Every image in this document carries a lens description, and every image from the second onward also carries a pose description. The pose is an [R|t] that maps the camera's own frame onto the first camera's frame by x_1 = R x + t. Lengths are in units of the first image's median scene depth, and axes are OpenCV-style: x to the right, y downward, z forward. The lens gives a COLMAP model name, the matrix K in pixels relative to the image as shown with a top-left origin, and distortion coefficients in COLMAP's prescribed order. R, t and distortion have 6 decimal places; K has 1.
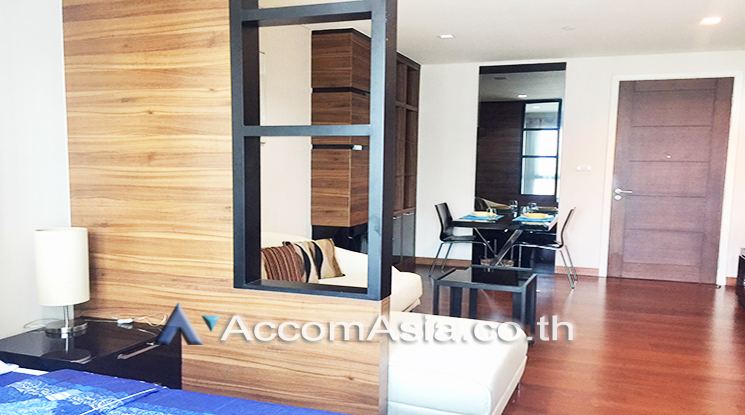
lens RADIAL K [[621.6, 0, 370.7], [0, 621.6, 253.8], [0, 0, 1]] dist [0.031502, -0.002533]
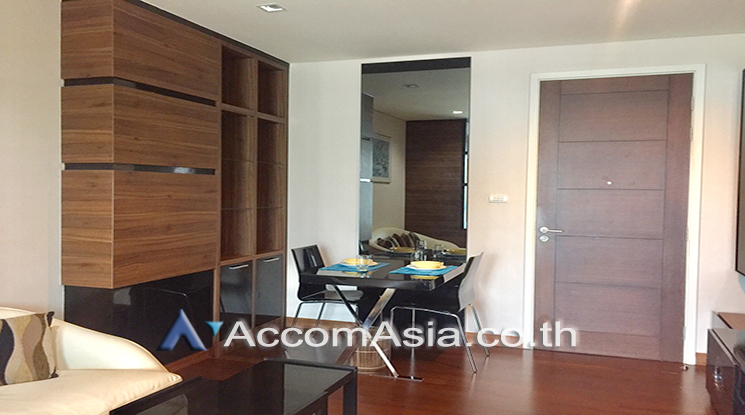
lens RADIAL K [[629.7, 0, 372.8], [0, 629.7, 222.1], [0, 0, 1]] dist [0.004752, -0.012010]
pose [[0.999856, -0.001817, 0.016892, 0.186622], [0.003457, 0.995218, -0.097613, -0.039419], [-0.016634, 0.097657, 0.995081, 0.281570]]
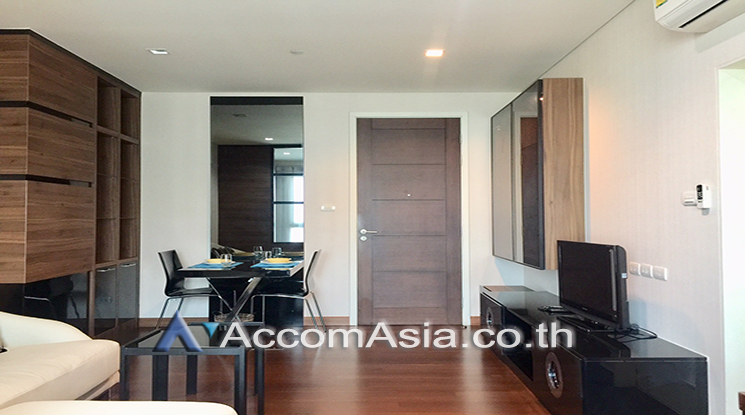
lens RADIAL K [[629.7, 0, 372.8], [0, 629.7, 222.1], [0, 0, 1]] dist [0.004752, -0.012010]
pose [[0.932278, -0.014468, 0.361453, 0.067681], [0.064020, 0.990026, -0.125496, 0.004845], [-0.356033, 0.140138, 0.923906, 0.119779]]
